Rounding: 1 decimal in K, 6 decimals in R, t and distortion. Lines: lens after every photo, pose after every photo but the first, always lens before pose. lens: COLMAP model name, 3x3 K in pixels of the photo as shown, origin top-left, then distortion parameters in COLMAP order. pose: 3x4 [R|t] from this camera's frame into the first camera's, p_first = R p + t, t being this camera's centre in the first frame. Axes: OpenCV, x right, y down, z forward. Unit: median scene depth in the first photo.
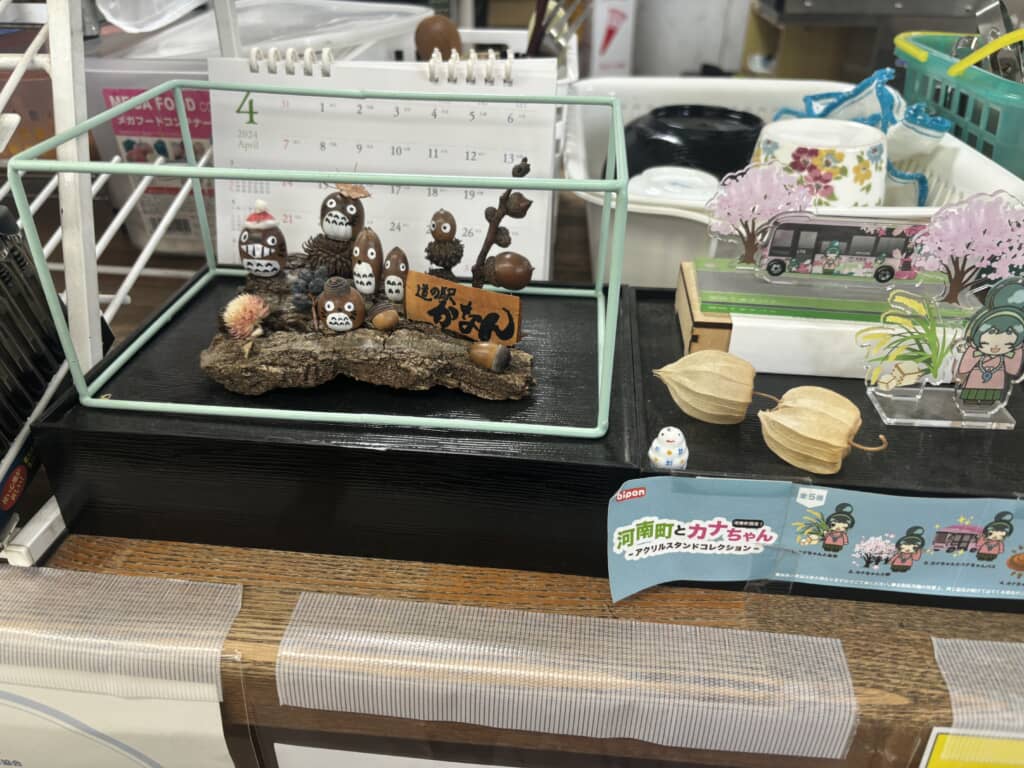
lens RADIAL K [[765.2, 0, 511.8], [0, 765.2, 385.8], [0, 0, 1]] dist [-0.006106, 0.001751]
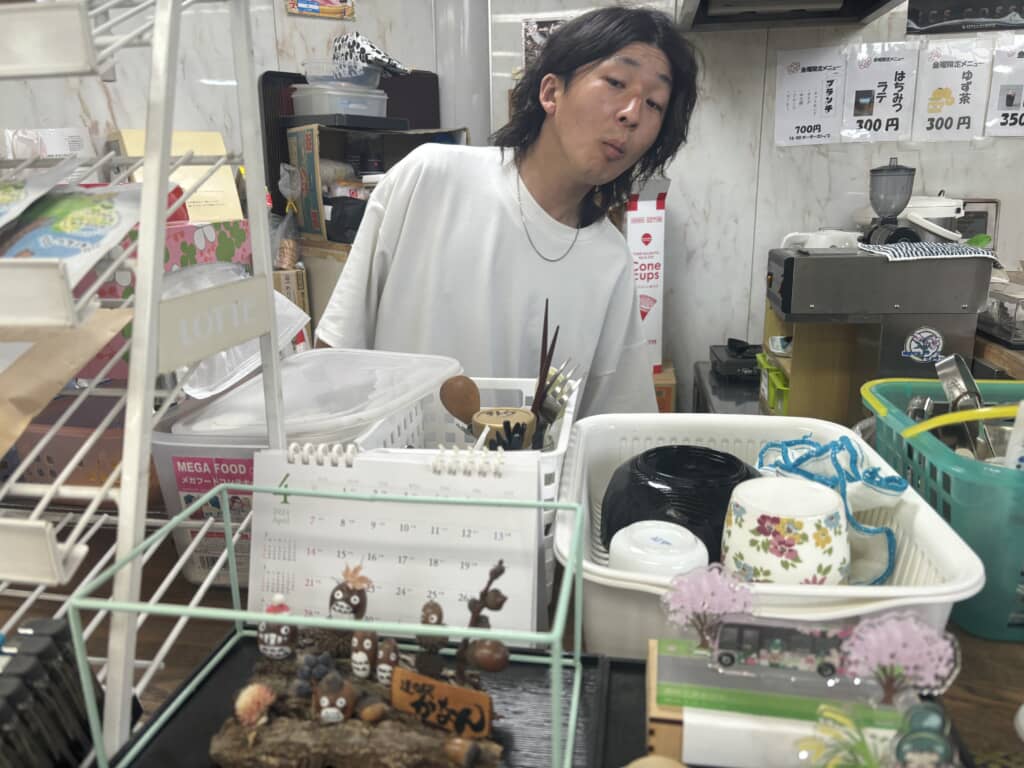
lens RADIAL K [[765.2, 0, 512.2], [0, 765.2, 383.3], [0, 0, 1]] dist [-0.006106, 0.001751]
pose [[0.997141, -0.003908, -0.075467, 0.121962], [-0.017714, 0.958747, -0.283709, -0.221040], [0.073462, 0.284235, 0.955936, -0.200817]]
